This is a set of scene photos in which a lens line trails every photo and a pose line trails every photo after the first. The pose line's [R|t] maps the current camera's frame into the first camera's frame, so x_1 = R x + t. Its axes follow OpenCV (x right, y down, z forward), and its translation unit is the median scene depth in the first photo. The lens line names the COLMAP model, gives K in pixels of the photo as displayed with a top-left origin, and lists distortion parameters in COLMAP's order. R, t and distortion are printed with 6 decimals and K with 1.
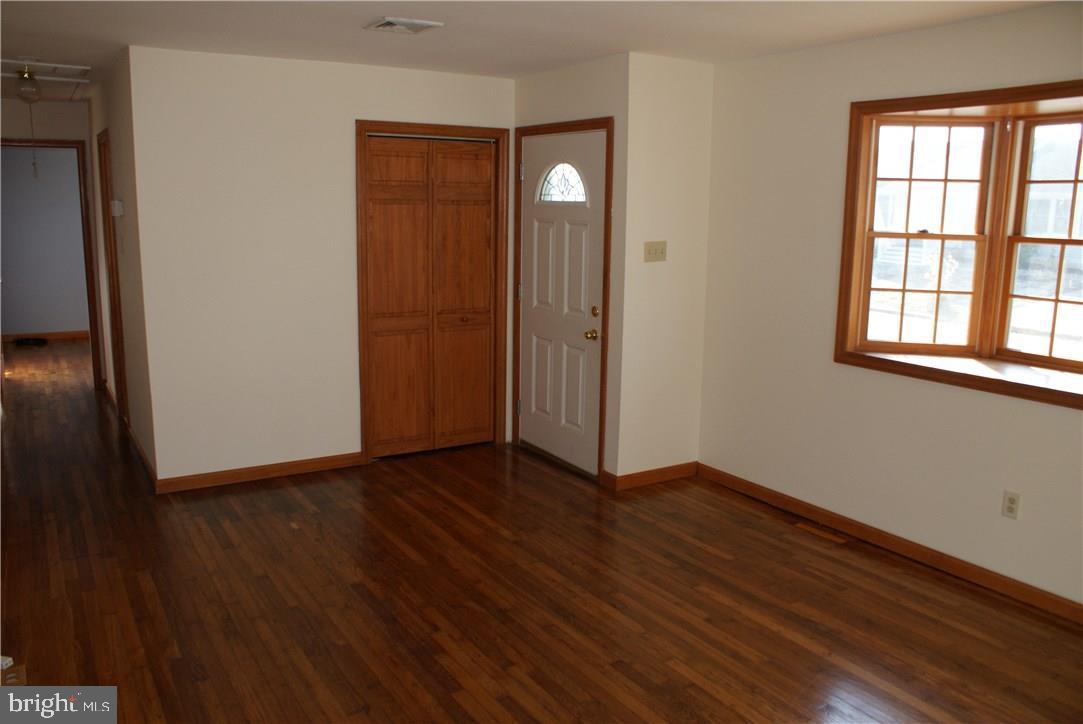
lens RADIAL K [[850.2, 0, 529.7], [0, 850.2, 364.7], [0, 0, 1]] dist [-0.157712, 0.123767]
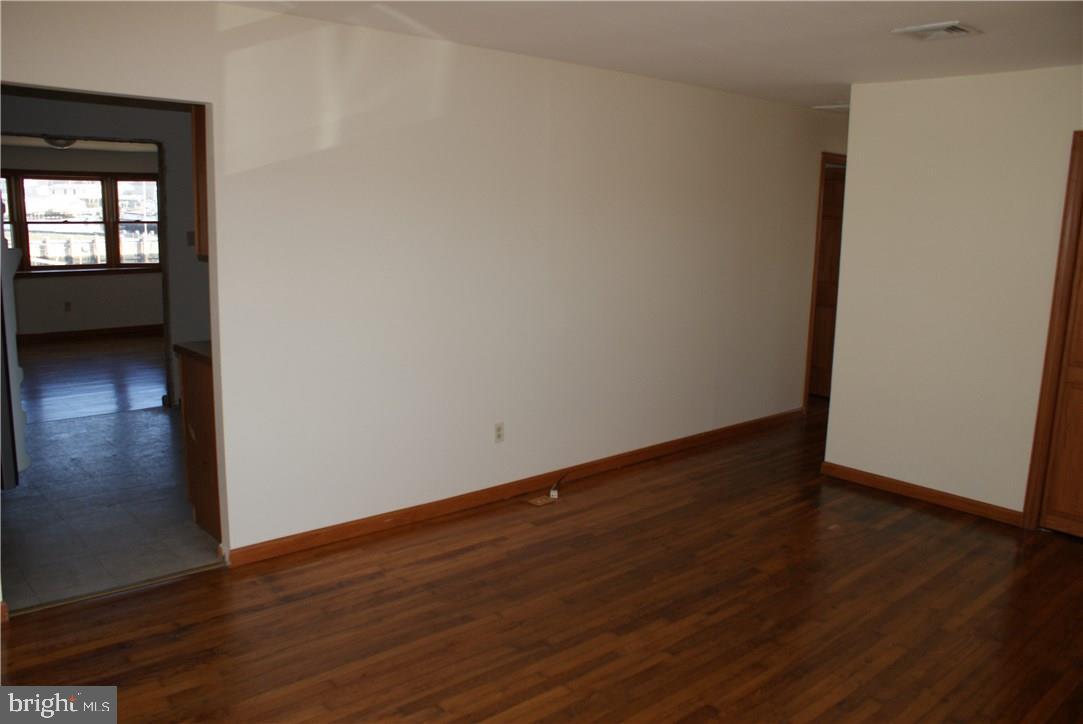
lens RADIAL K [[850.2, 0, 529.7], [0, 850.2, 364.7], [0, 0, 1]] dist [-0.157712, 0.123767]
pose [[0.171395, 0.173956, -0.969723, 0.731873], [-0.205070, 0.969029, 0.137586, -0.082508], [0.963624, 0.175279, 0.201759, 0.444751]]
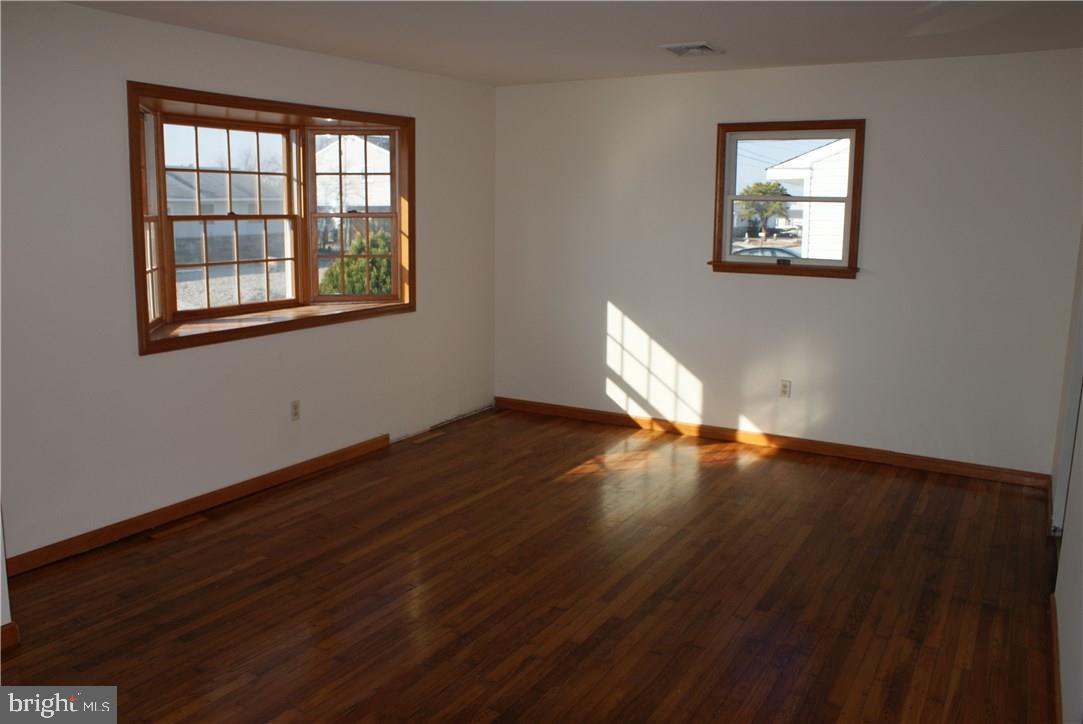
lens RADIAL K [[850.2, 0, 529.7], [0, 850.2, 364.7], [0, 0, 1]] dist [-0.157712, 0.123767]
pose [[-0.450310, -0.178257, 0.874897, -0.751938], [0.148444, 0.951285, 0.270225, -0.208803], [-0.880446, 0.251558, -0.401912, 1.133484]]
